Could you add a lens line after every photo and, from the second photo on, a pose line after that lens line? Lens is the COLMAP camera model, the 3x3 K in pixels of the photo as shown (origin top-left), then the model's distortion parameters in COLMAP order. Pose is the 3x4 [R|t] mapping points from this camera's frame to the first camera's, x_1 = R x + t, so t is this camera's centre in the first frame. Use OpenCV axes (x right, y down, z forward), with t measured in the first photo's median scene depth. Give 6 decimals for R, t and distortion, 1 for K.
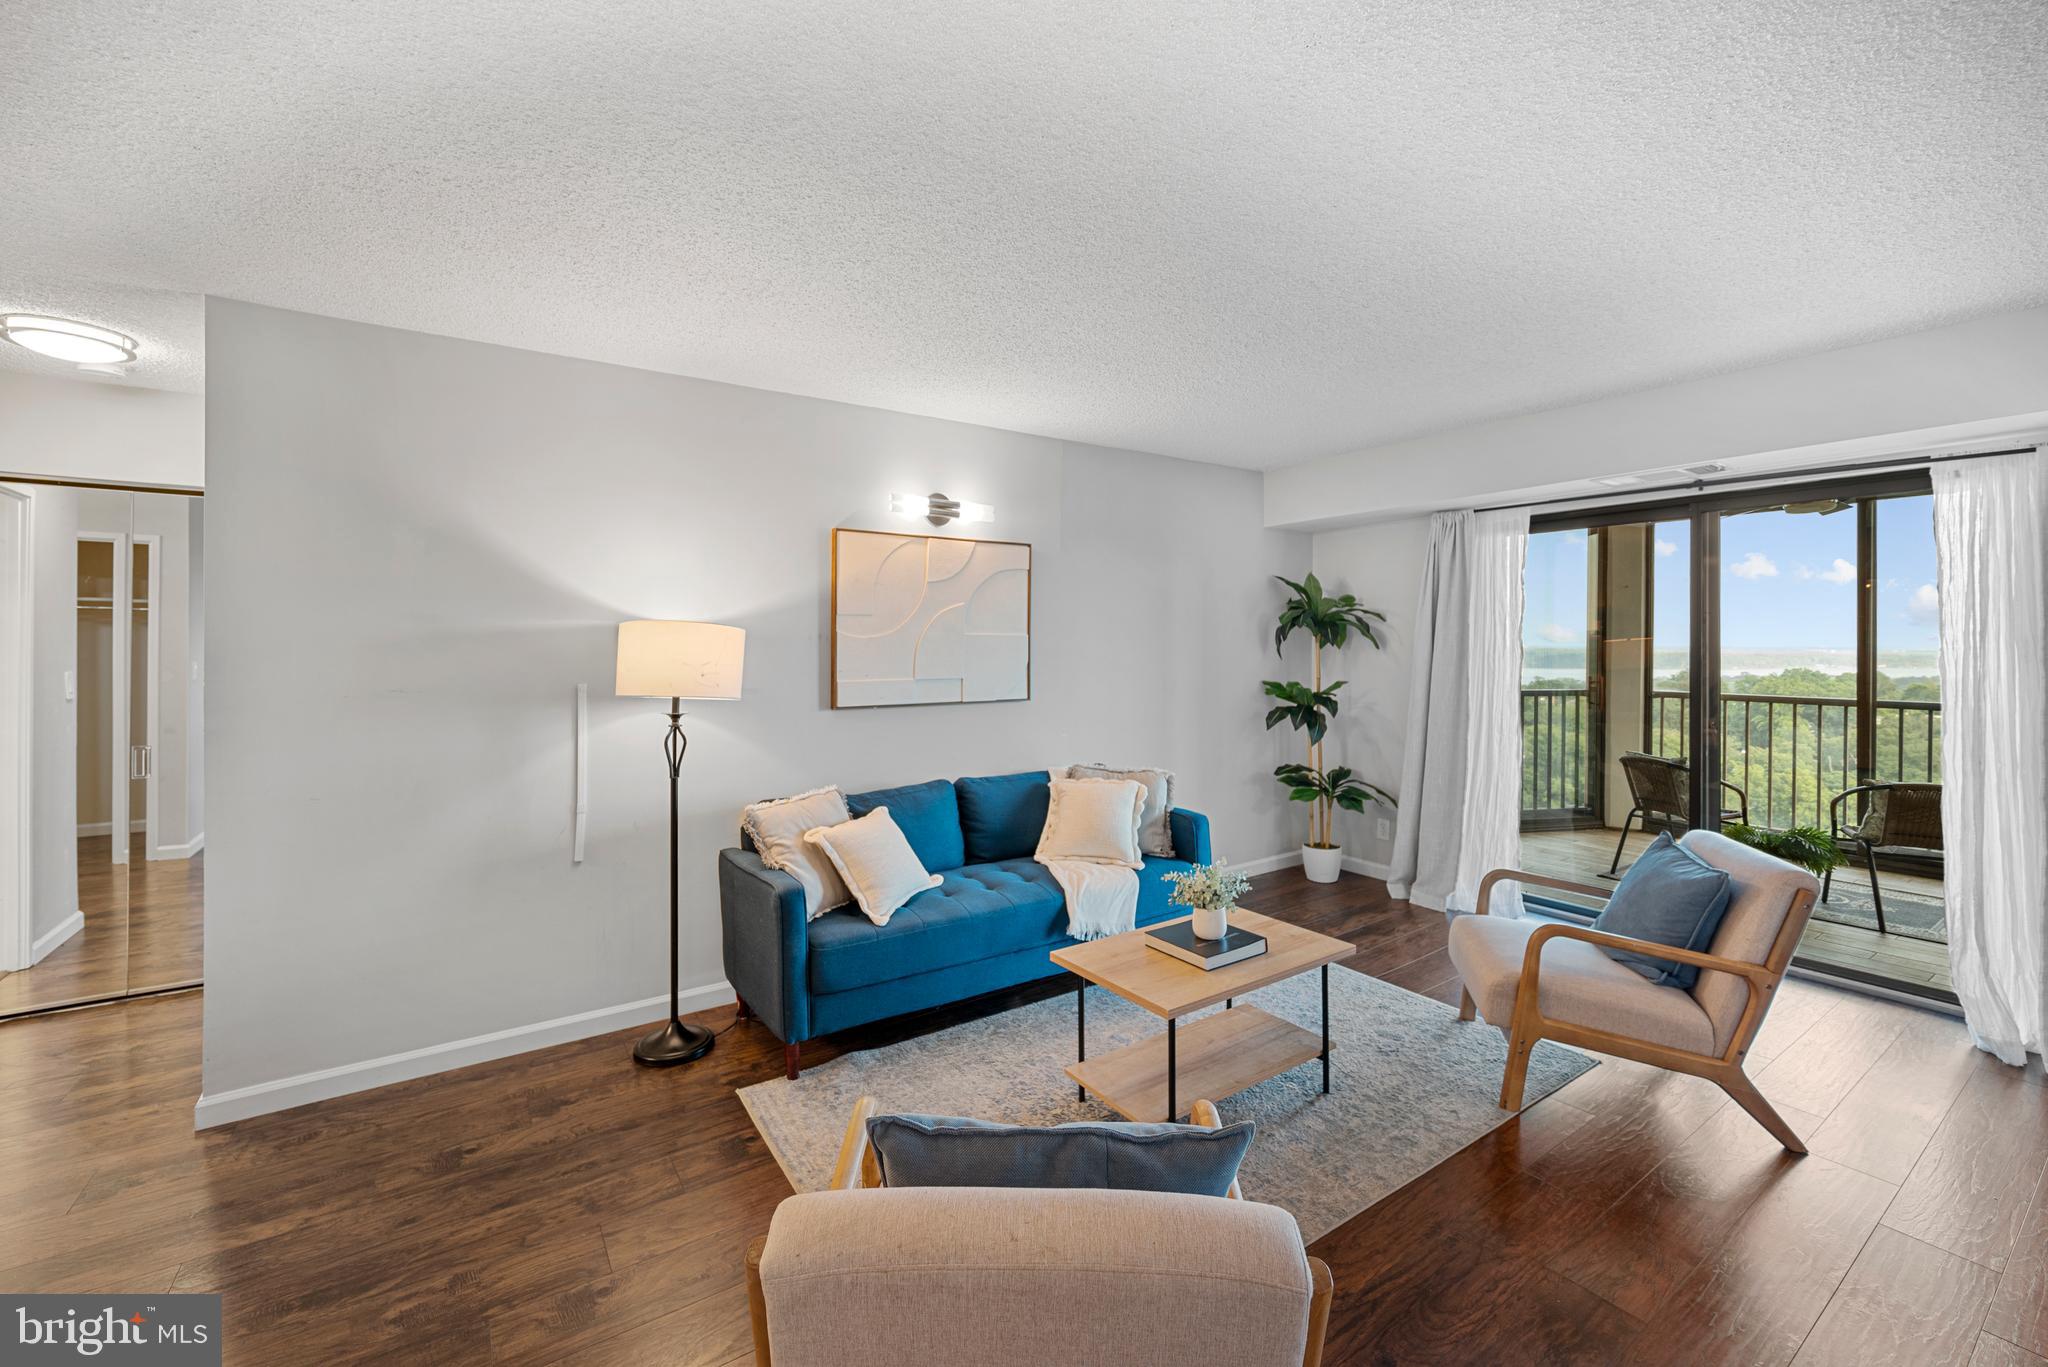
lens RADIAL K [[823.6, 0, 1018.7], [0, 823.6, 644.8], [0, 0, 1]] dist [-0.000268, -0.000018]
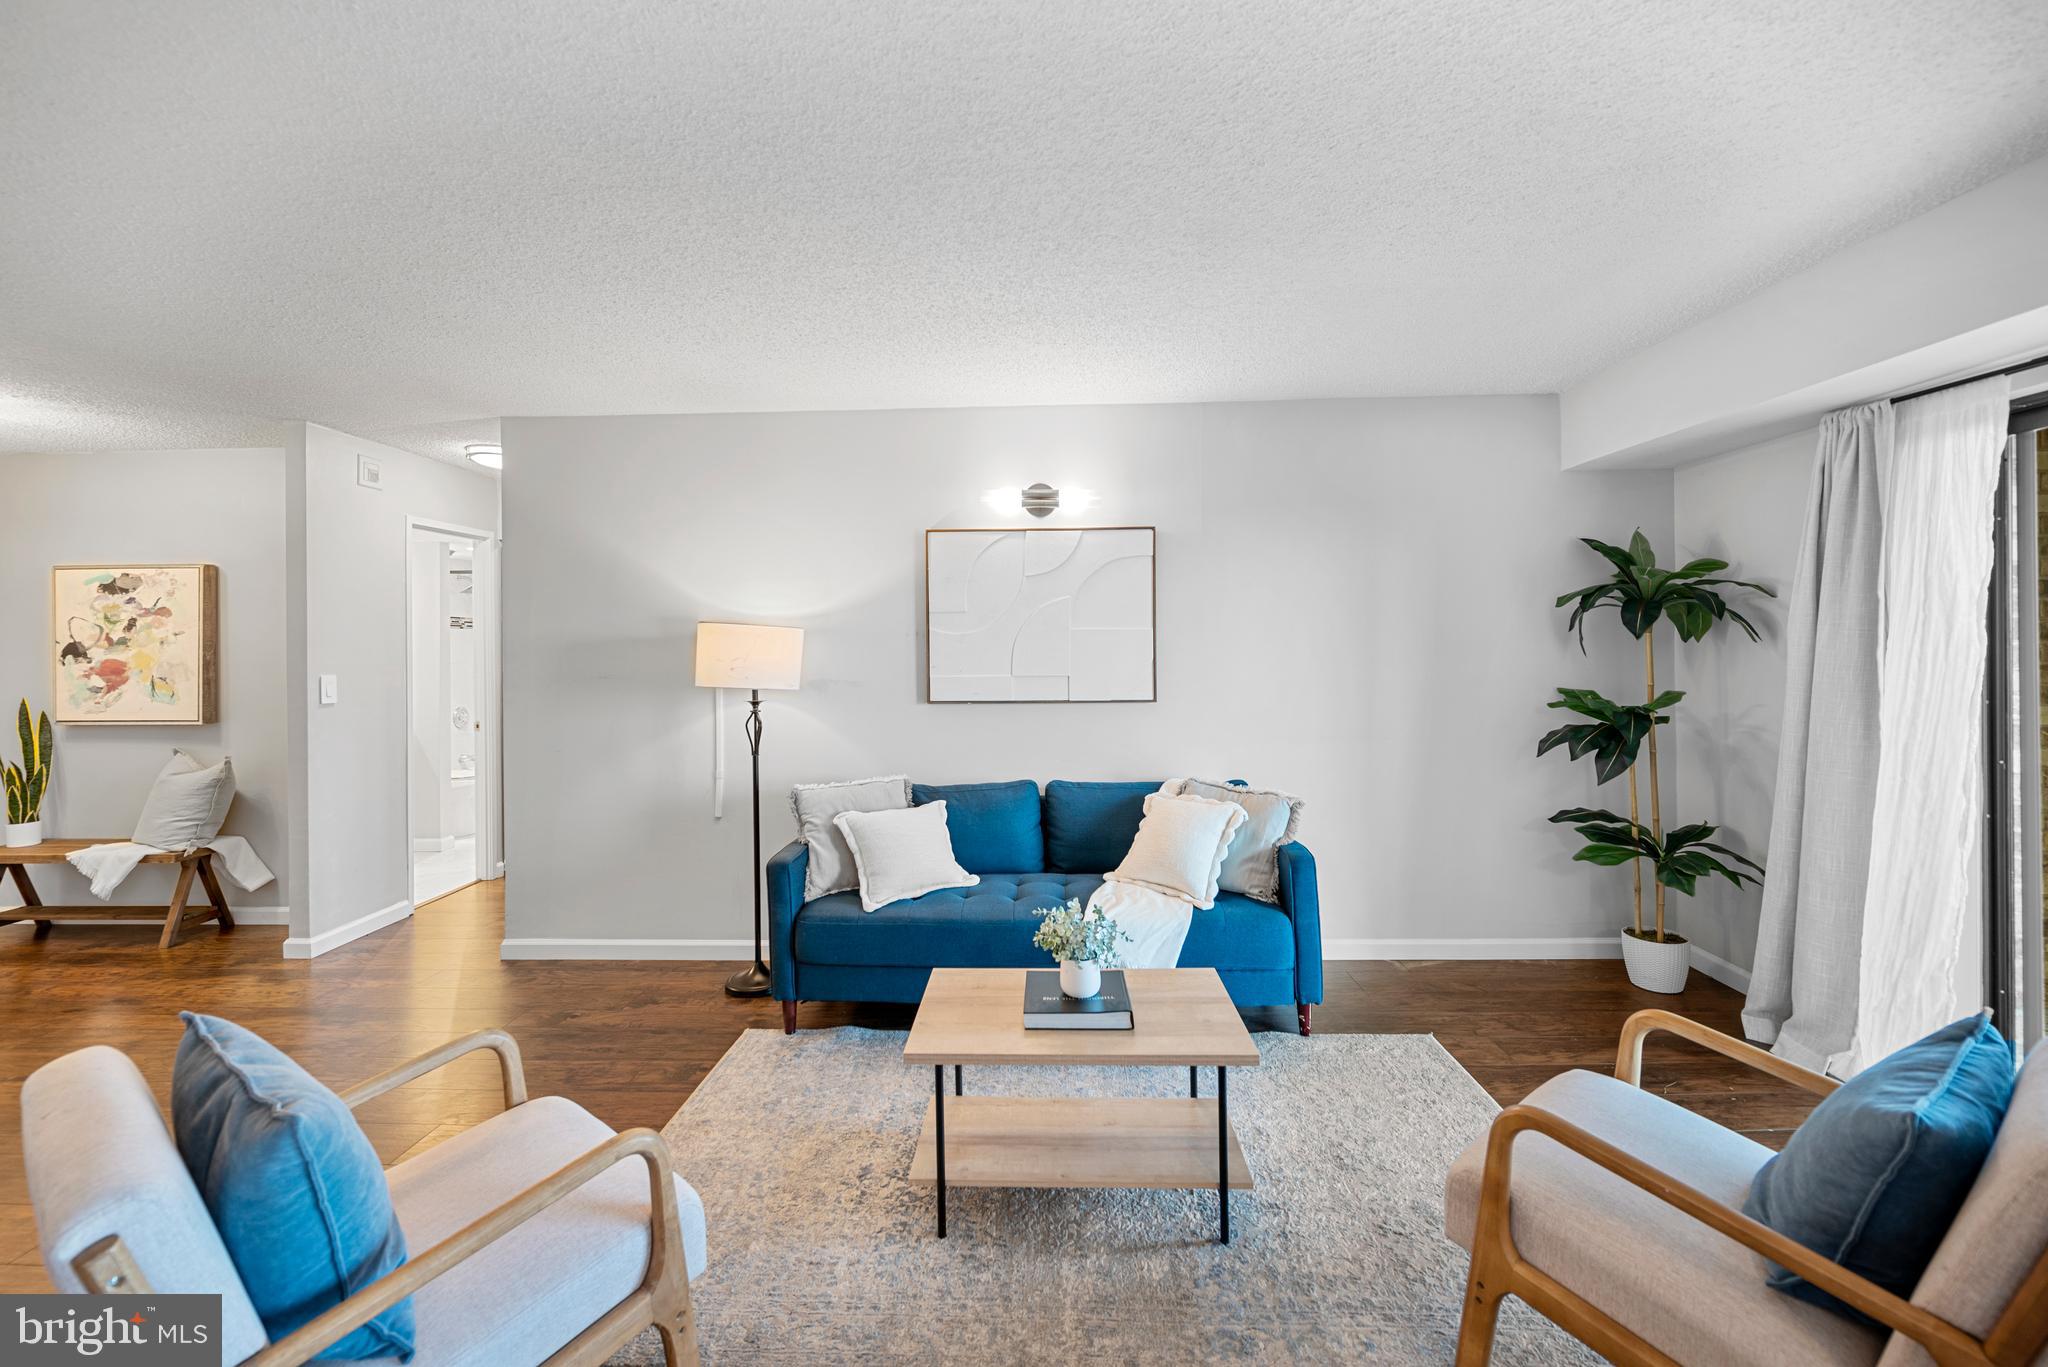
lens RADIAL K [[823.6, 0, 1021.6], [0, 823.6, 650.1], [0, 0, 1]] dist [-0.000268, -0.000018]
pose [[0.812878, -0.003470, -0.582423, 0.452345], [0.006160, 0.999978, 0.002640, 0.008266], [0.582401, -0.005734, 0.812881, 0.206665]]
